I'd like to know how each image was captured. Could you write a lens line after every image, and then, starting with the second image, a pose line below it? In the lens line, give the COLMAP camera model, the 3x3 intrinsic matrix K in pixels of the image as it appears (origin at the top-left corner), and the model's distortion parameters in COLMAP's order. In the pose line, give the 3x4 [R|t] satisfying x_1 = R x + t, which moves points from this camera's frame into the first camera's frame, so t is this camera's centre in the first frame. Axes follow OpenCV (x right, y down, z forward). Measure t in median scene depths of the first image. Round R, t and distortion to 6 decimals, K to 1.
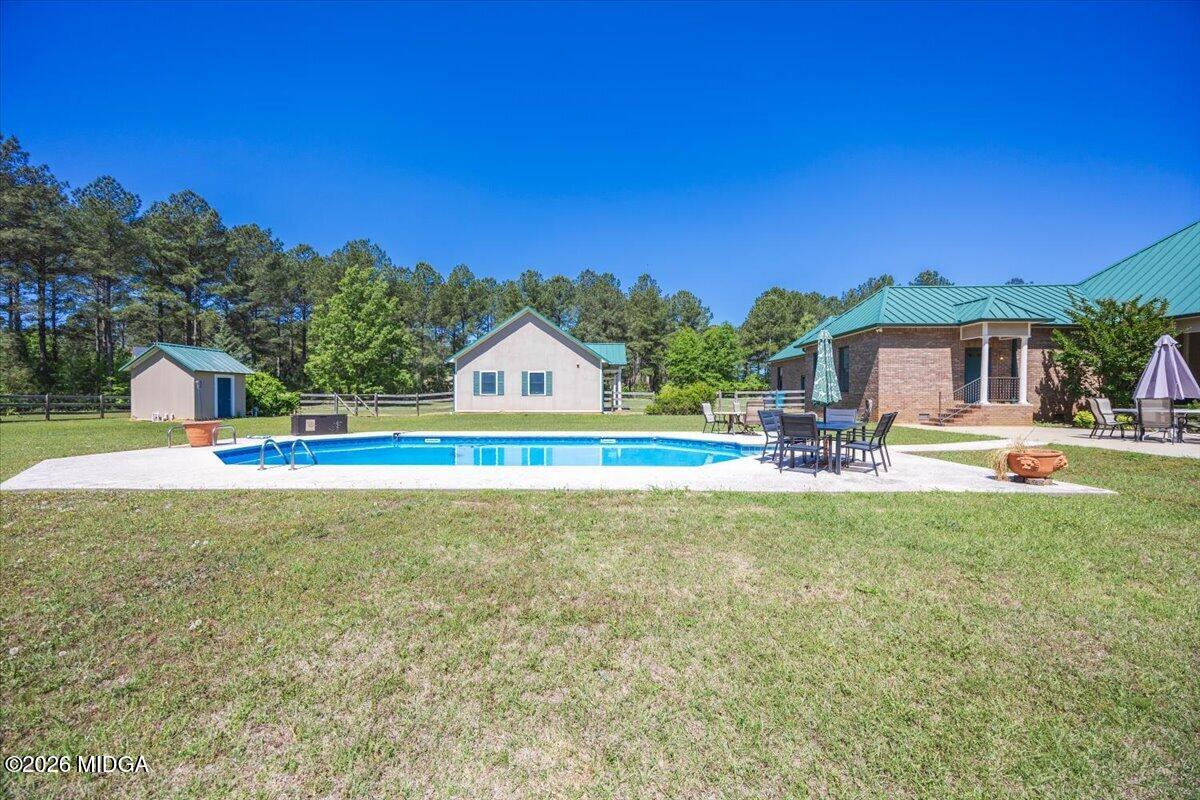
lens RADIAL K [[460.7, 0, 591.5], [0, 460.7, 399.5], [0, 0, 1]] dist [-0.001526, -0.000590]
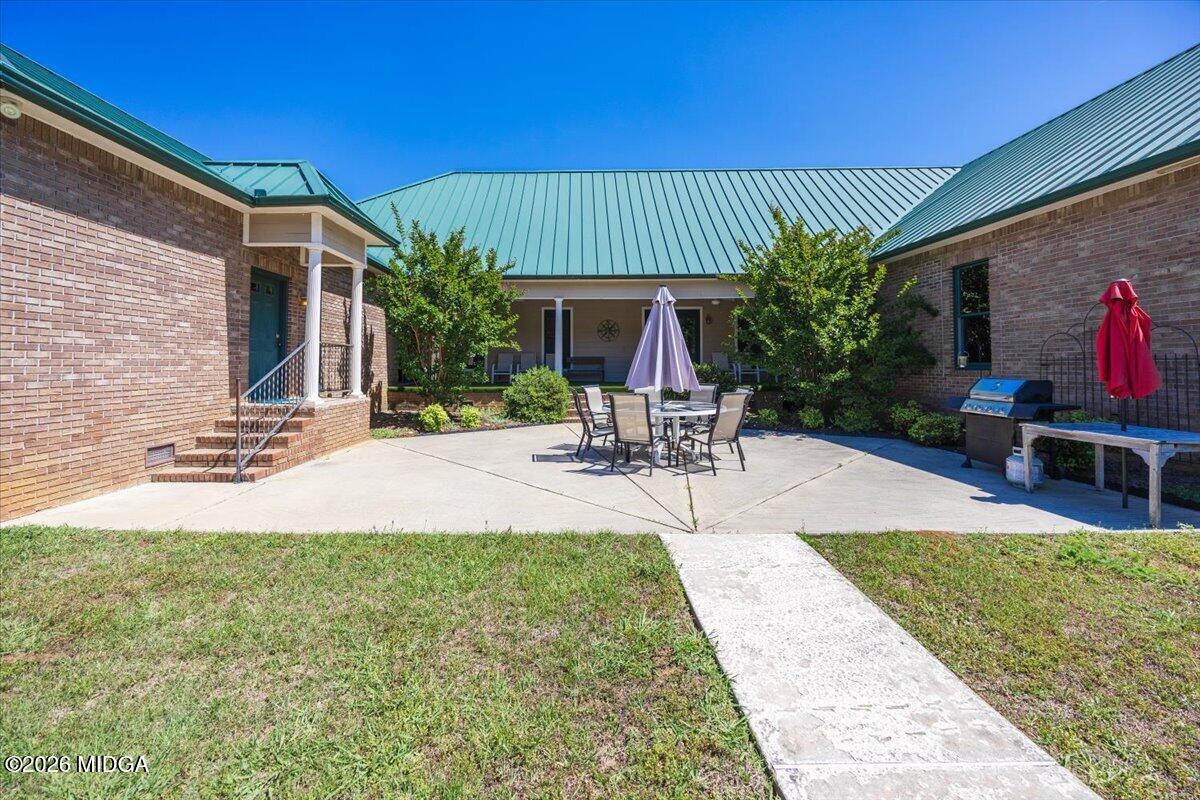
lens RADIAL K [[460.7, 0, 579.4], [0, 460.7, 357.4], [0, 0, 1]] dist [-0.001526, -0.000590]
pose [[-0.019814, 0.006343, 0.999784, 0.440304], [0.006475, 0.999960, -0.006216, -0.029558], [-0.999783, 0.006351, -0.019854, 0.797135]]
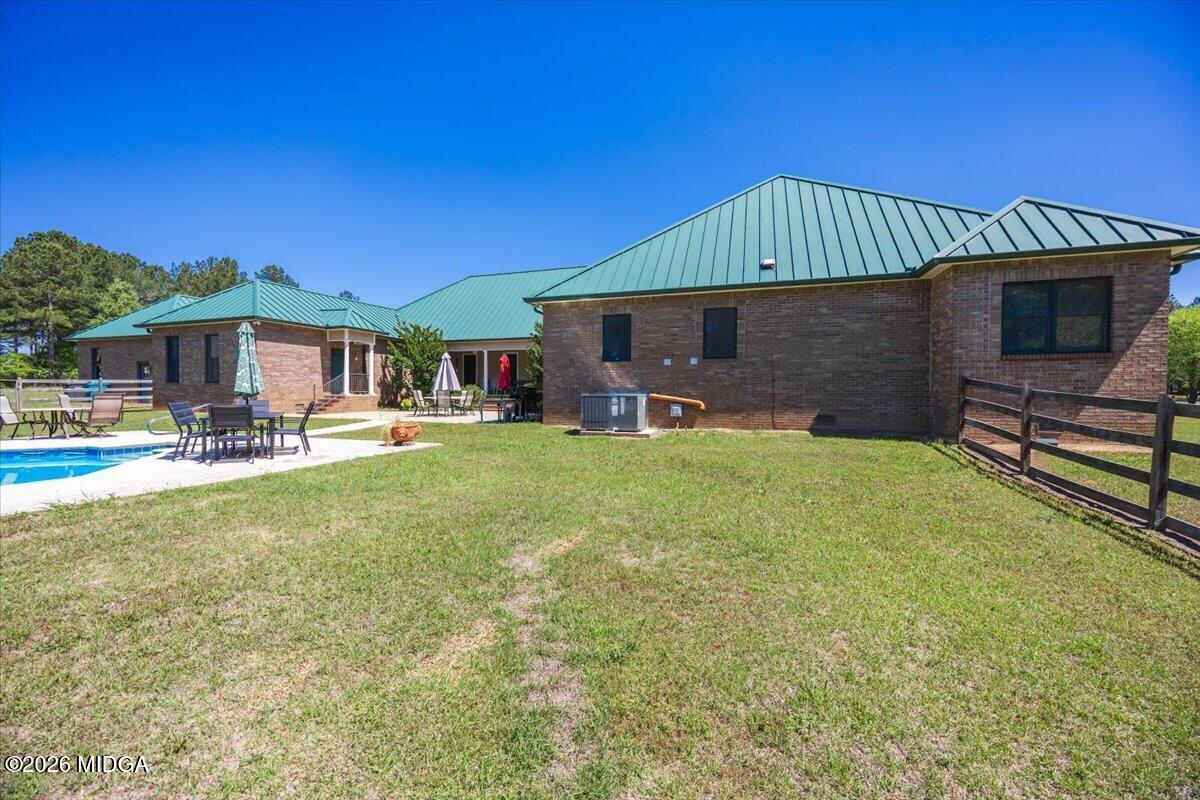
lens RADIAL K [[460.7, 0, 611.1], [0, 460.7, 402.0], [0, 0, 1]] dist [-0.001526, -0.000590]
pose [[0.287615, -0.021592, 0.957503, -0.140610], [-0.000342, 0.999743, 0.022648, 0.001094], [-0.957746, -0.006841, 0.287534, -0.046197]]
